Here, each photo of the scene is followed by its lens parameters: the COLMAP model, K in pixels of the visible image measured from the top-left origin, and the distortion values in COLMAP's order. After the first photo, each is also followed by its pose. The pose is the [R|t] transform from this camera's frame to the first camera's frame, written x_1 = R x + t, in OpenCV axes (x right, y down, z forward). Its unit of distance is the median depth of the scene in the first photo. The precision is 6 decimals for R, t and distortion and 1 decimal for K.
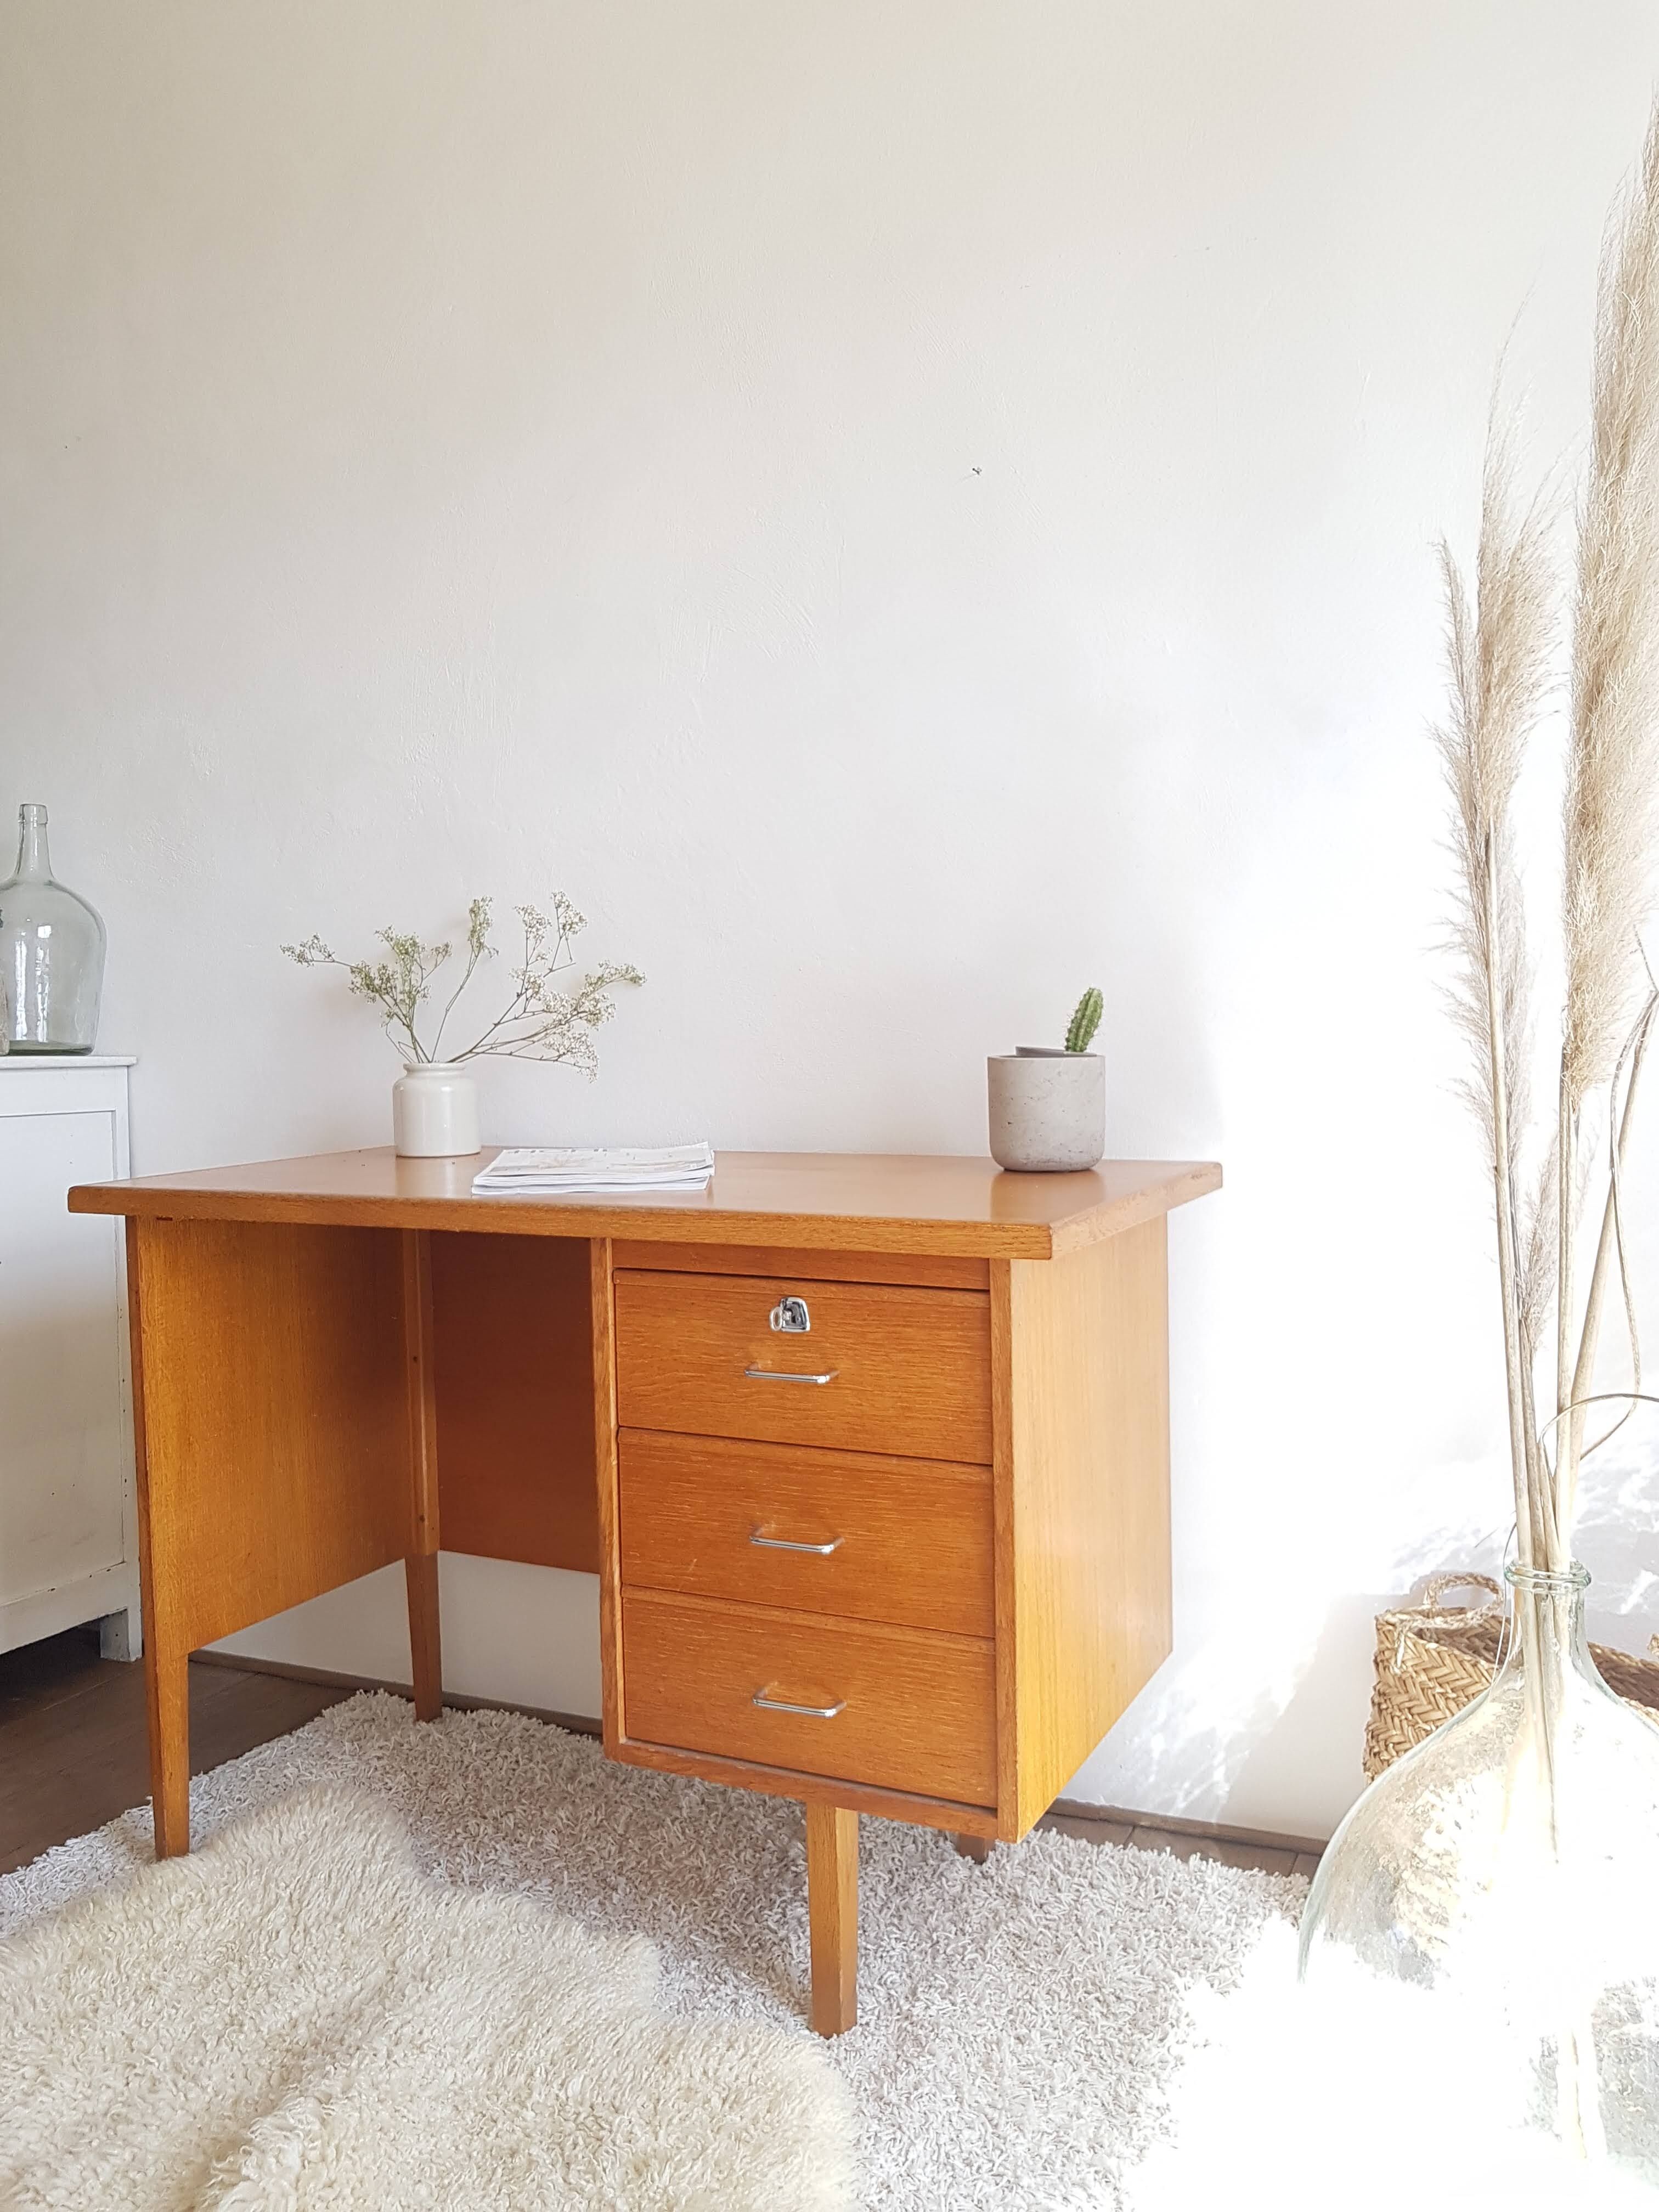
lens RADIAL K [[1766.2, 0, 838.2], [0, 1766.2, 1077.5], [0, 0, 1]] dist [-0.019894, 0.003117]
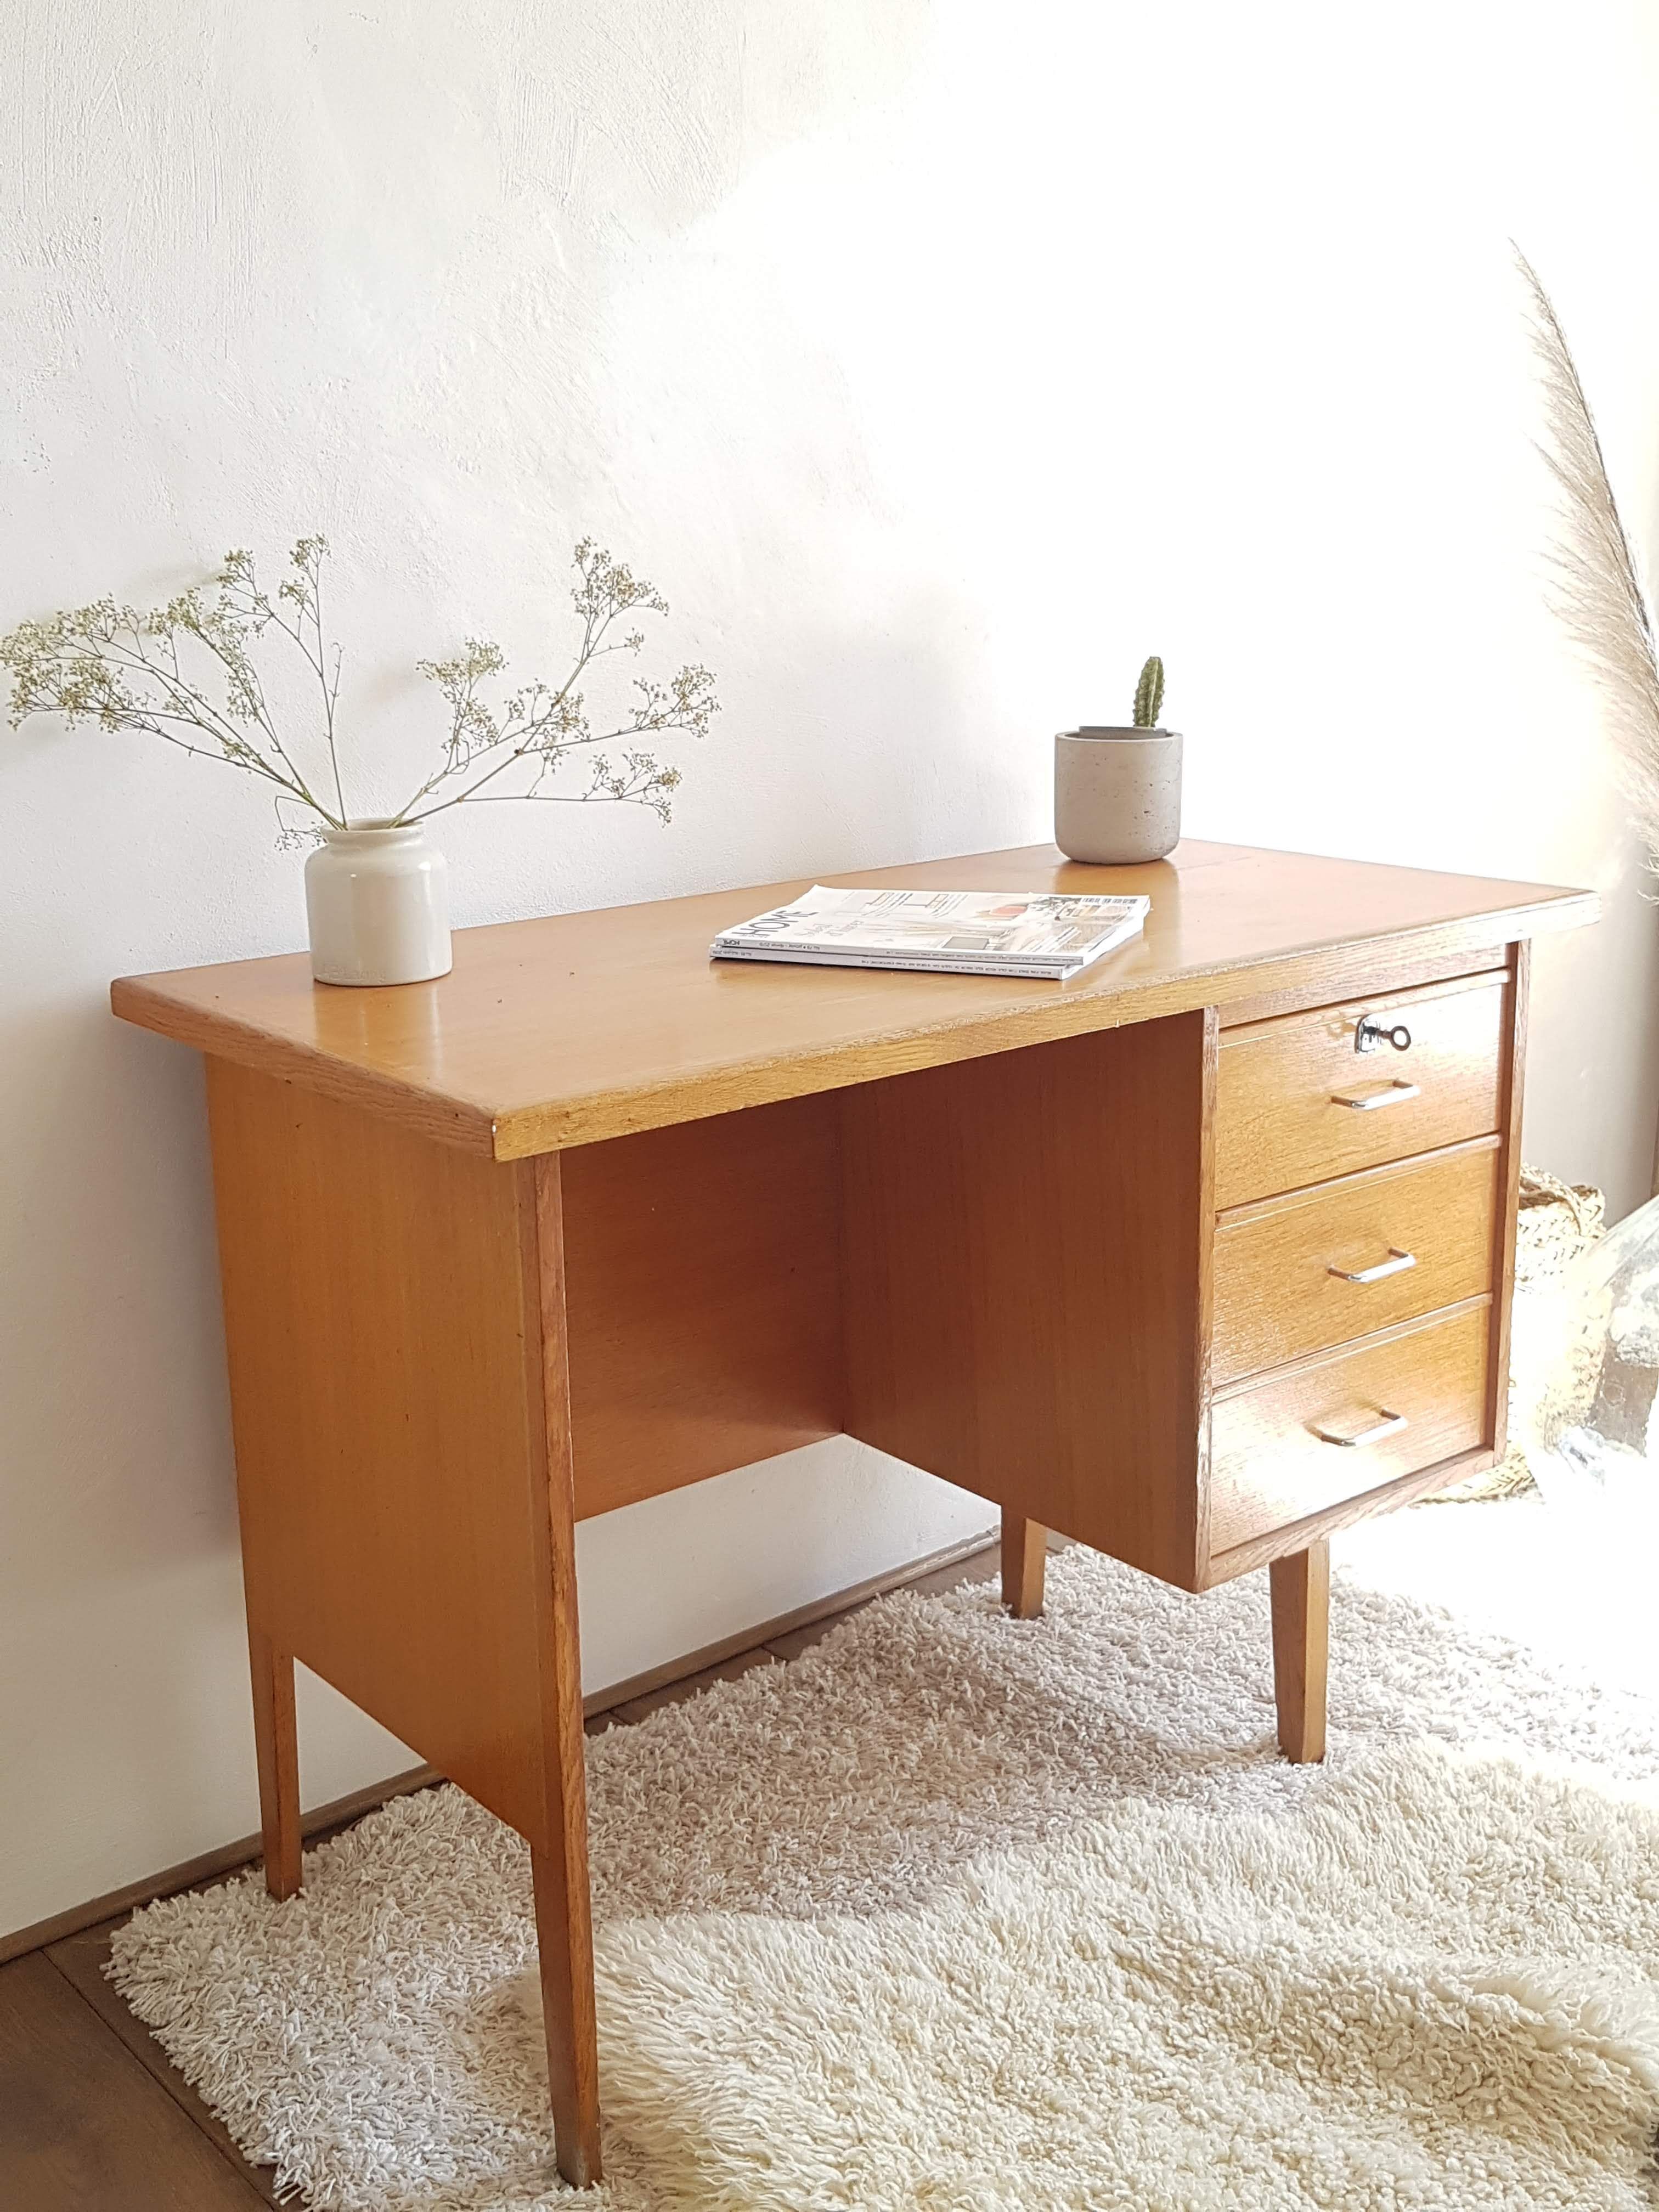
lens RADIAL K [[2390.7, 0, 825.6], [0, 2390.7, 1064.5], [0, 0, 1]] dist [0.040548, 0.000000]
pose [[0.421270, -0.200563, 0.884480, -1.095395], [0.049045, 0.978852, 0.198603, -0.100088], [-0.905608, -0.040286, 0.422198, 0.623803]]
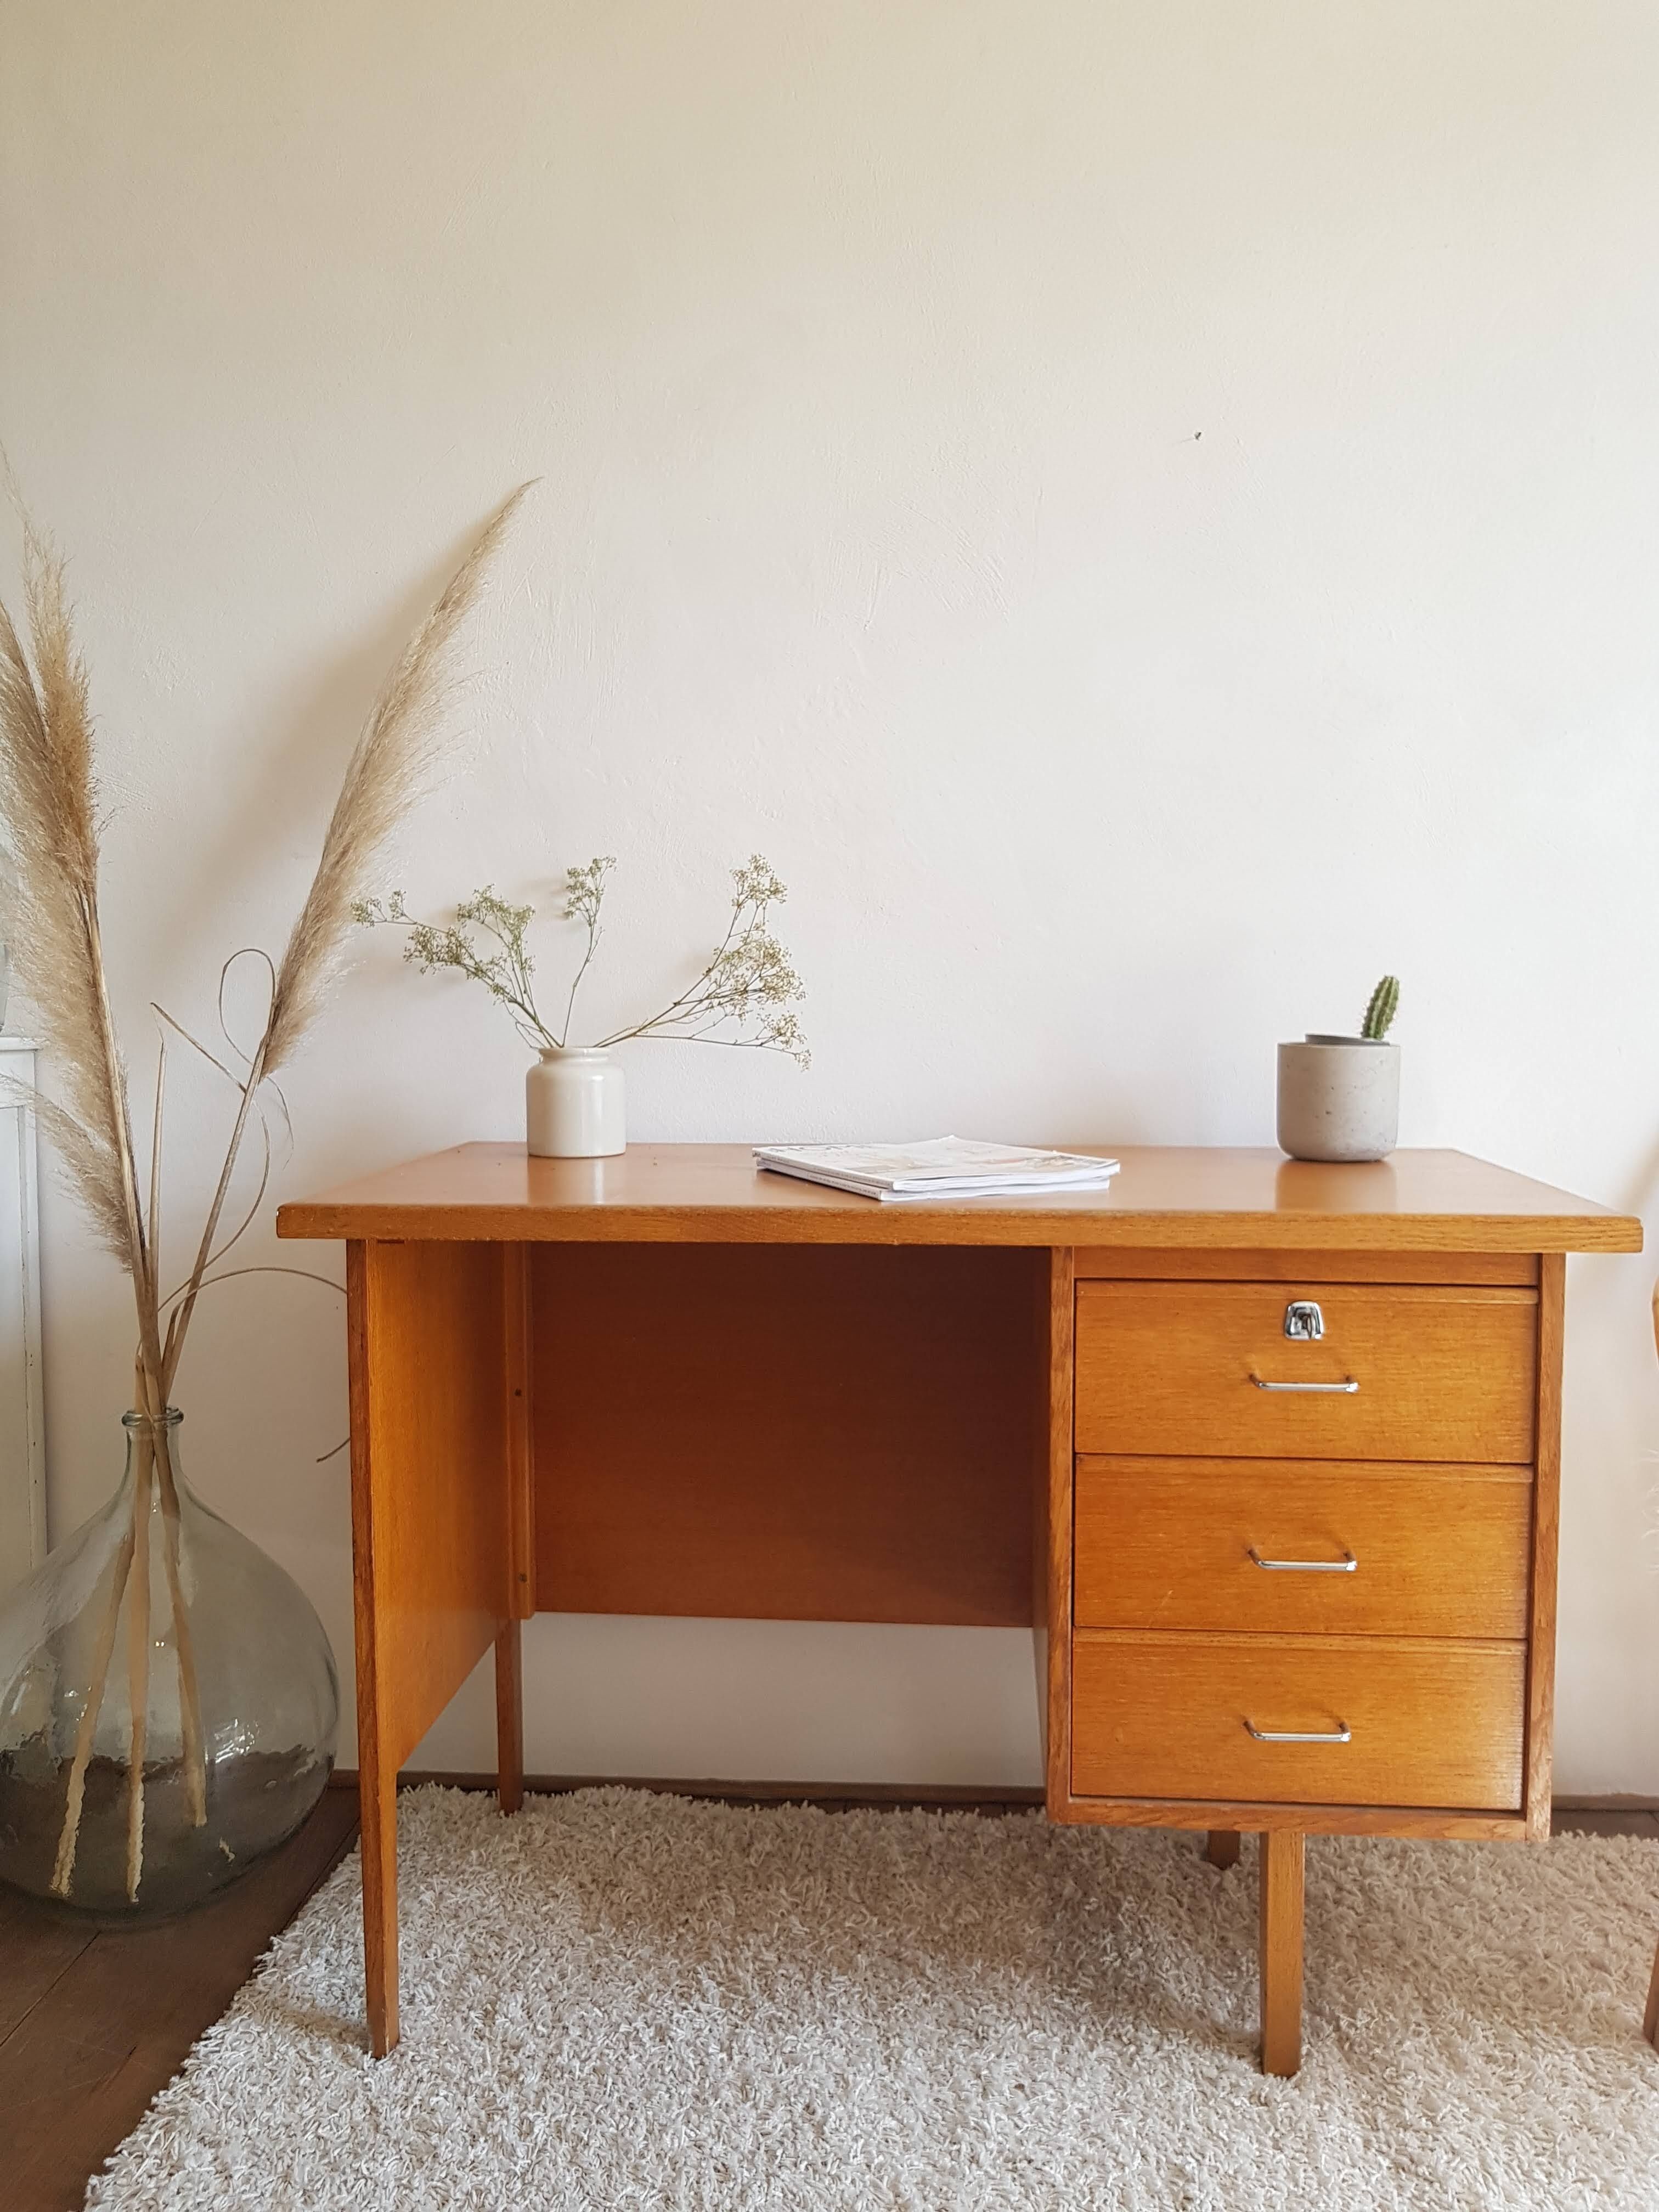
lens RADIAL K [[1766.2, 0, 825.0], [0, 1766.2, 1088.7], [0, 0, 1]] dist [-0.019894, 0.003117]
pose [[0.933069, -0.004554, 0.359669, -0.515547], [-0.001646, 0.999855, 0.016931, -0.003656], [-0.359694, -0.016390, 0.932926, 0.189512]]
